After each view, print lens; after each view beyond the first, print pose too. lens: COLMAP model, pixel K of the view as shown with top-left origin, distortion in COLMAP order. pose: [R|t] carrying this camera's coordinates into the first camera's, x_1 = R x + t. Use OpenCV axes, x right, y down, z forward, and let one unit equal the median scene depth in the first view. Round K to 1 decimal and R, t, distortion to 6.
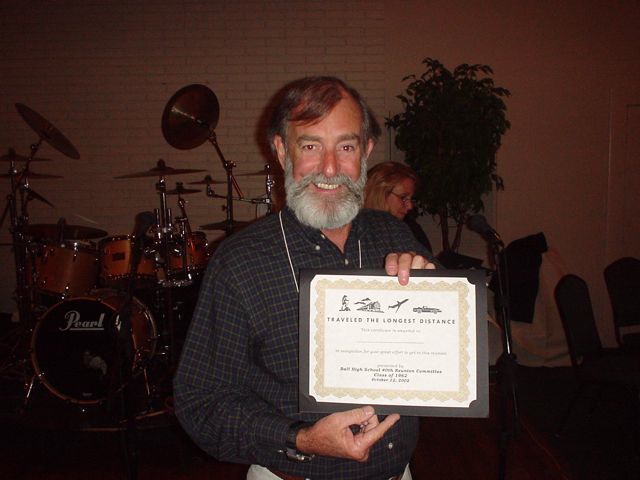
lens RADIAL K [[707.9, 0, 320.0], [0, 707.9, 240.0], [0, 0, 1]] dist [-0.068296, 0.020443]
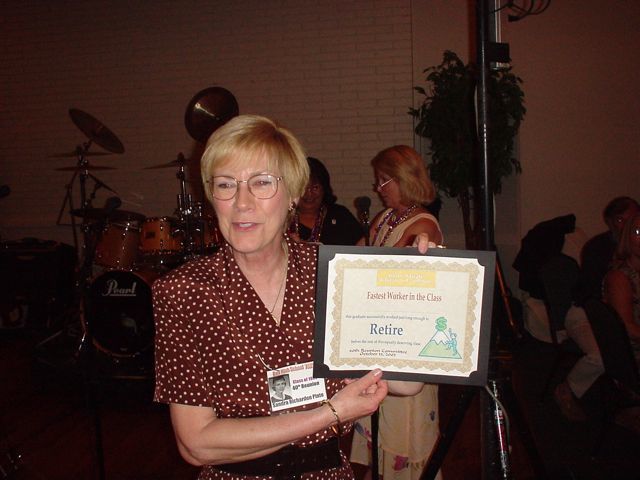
lens RADIAL K [[707.9, 0, 320.0], [0, 707.9, 240.0], [0, 0, 1]] dist [-0.068296, 0.020443]
pose [[0.978786, 0.003000, -0.204865, 0.219486], [0.001040, 0.999807, 0.019611, 0.008132], [0.204884, -0.019409, 0.978594, -0.098571]]
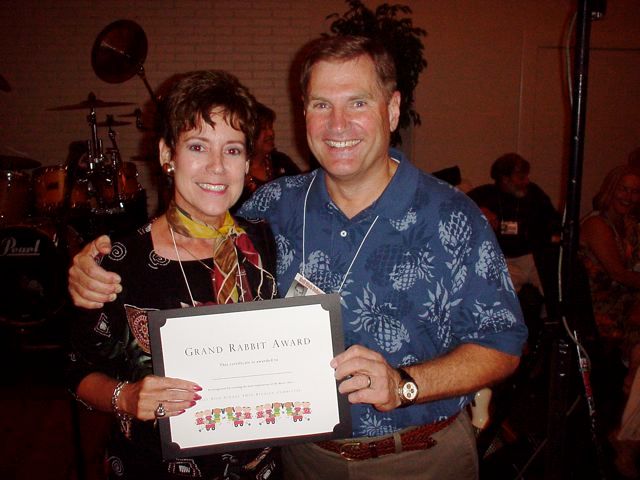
lens RADIAL K [[707.9, 0, 320.0], [0, 707.9, 240.0], [0, 0, 1]] dist [-0.068296, 0.020443]
pose [[0.995999, -0.003687, 0.089293, 0.016585], [-0.004385, 0.995928, 0.090041, 0.007369], [-0.089262, -0.090072, 0.991927, -0.073246]]
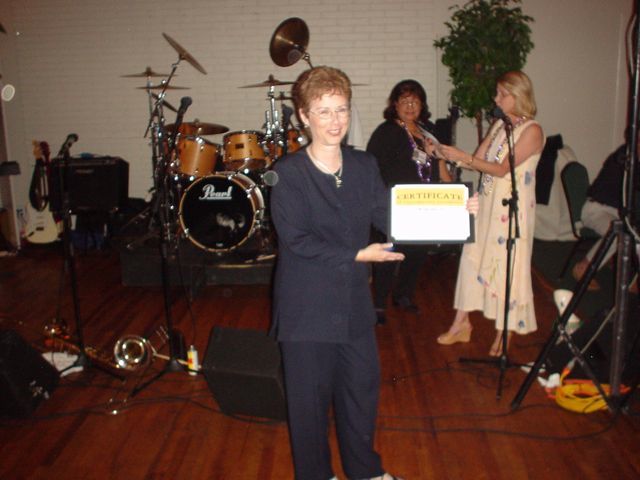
lens RADIAL K [[707.9, 0, 320.0], [0, 707.9, 240.0], [0, 0, 1]] dist [-0.068296, 0.020443]
pose [[0.998615, 0.004767, -0.052400, -0.051485], [0.001302, 0.993342, 0.115195, 0.042867], [0.052600, -0.115103, 0.991960, -0.351273]]
